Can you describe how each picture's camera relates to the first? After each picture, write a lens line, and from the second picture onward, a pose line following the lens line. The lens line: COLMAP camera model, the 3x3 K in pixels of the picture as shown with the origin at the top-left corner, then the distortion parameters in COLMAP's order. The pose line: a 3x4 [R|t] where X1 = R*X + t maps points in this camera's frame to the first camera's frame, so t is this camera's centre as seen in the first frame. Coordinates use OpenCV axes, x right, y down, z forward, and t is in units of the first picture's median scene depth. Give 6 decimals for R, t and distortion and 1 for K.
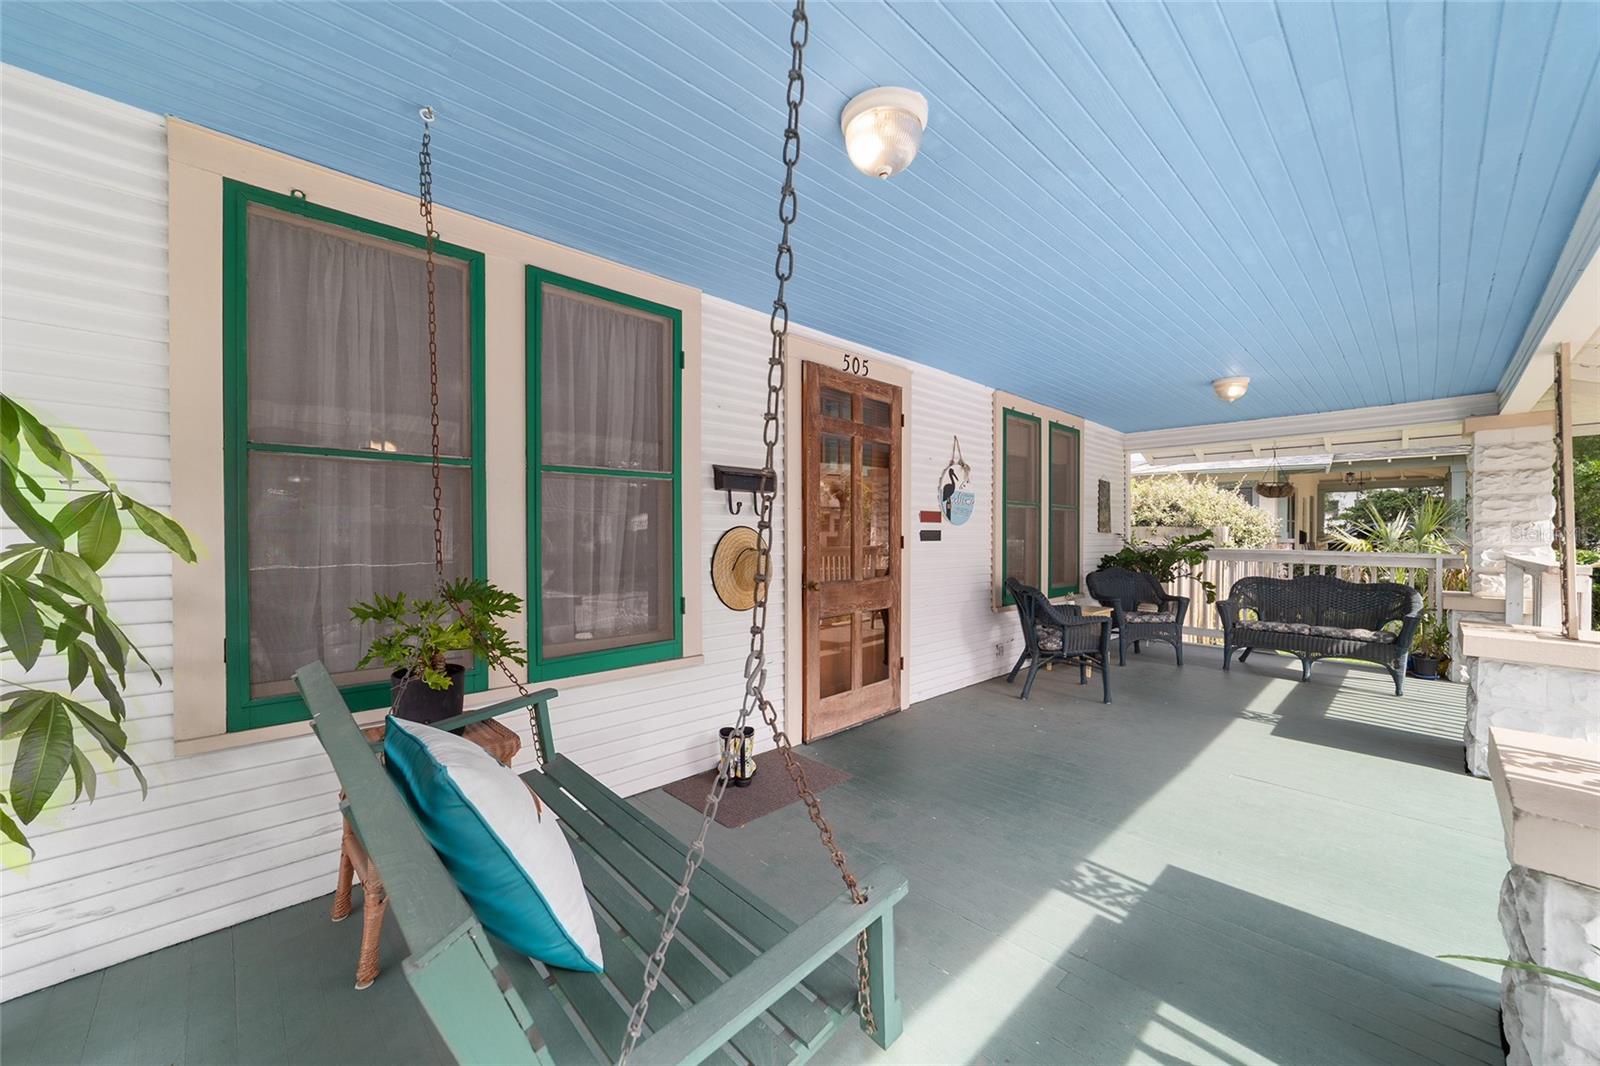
lens RADIAL K [[614.4, 0, 790.3], [0, 614.4, 535.8], [0, 0, 1]] dist [-0.014225, 0.006025]
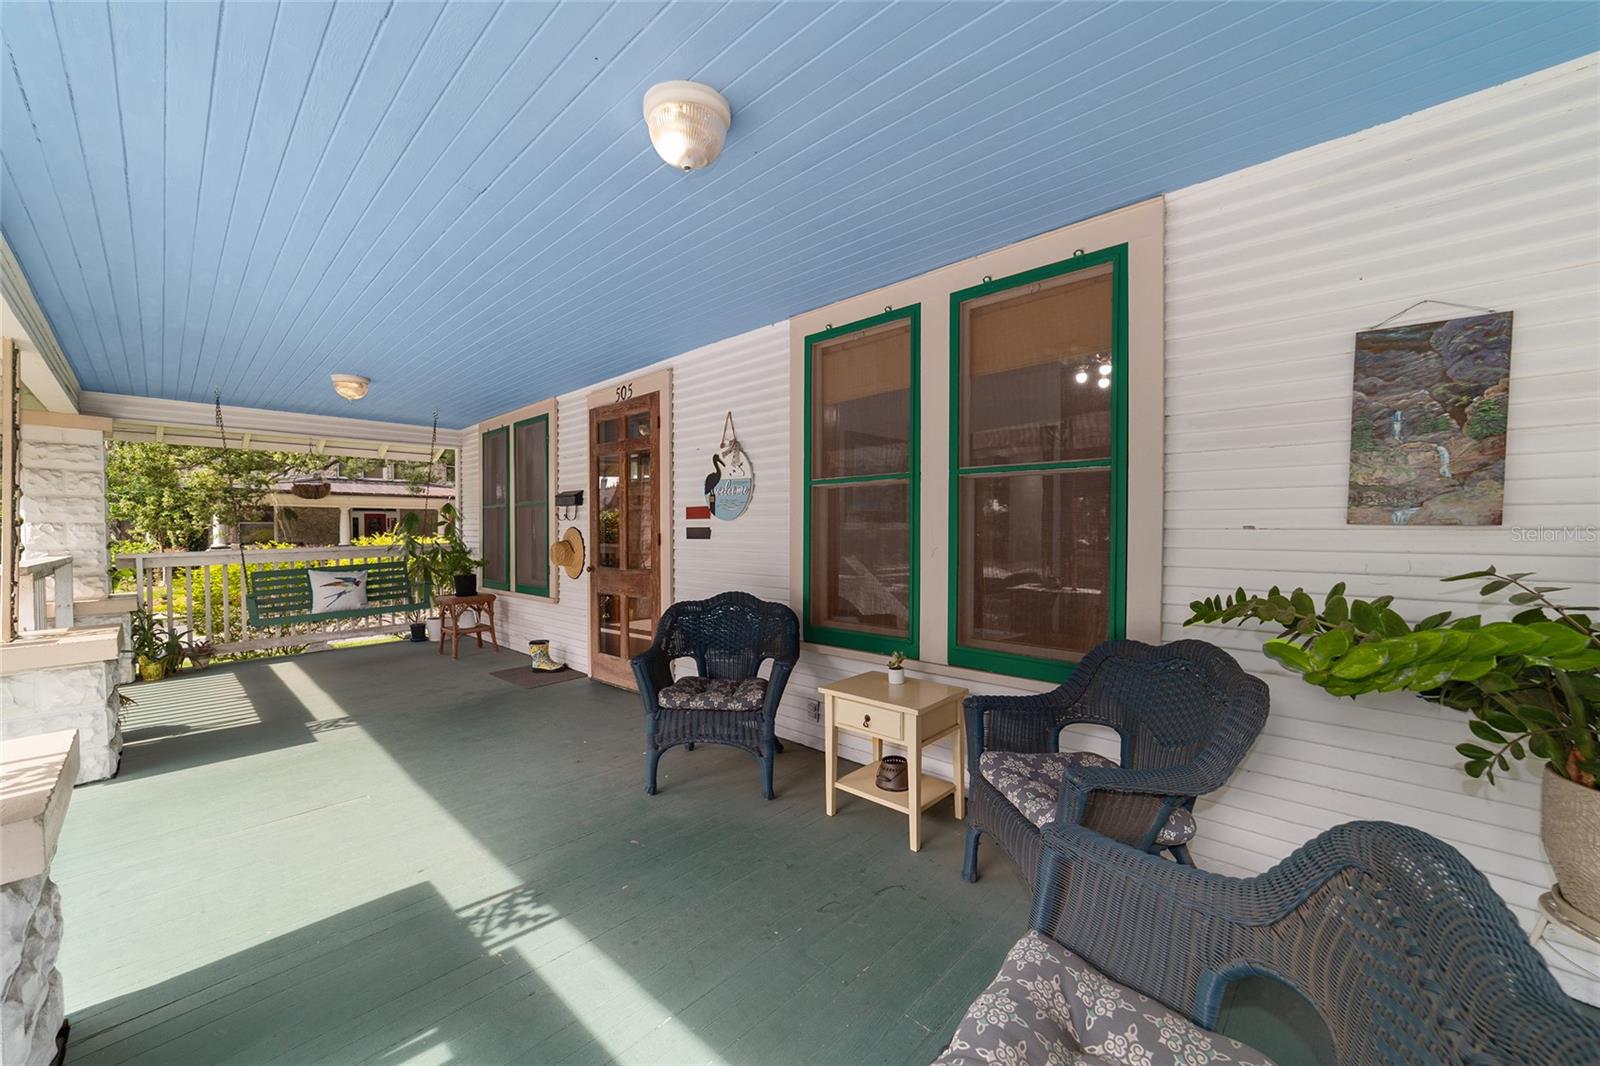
lens RADIAL K [[614.4, 0, 792.9], [0, 614.4, 534.2], [0, 0, 1]] dist [-0.014225, 0.006025]
pose [[0.050553, 0.004240, -0.998712, 1.160363], [-0.001803, 0.999990, 0.004154, -0.002898], [0.998720, 0.001590, 0.050560, 1.105378]]
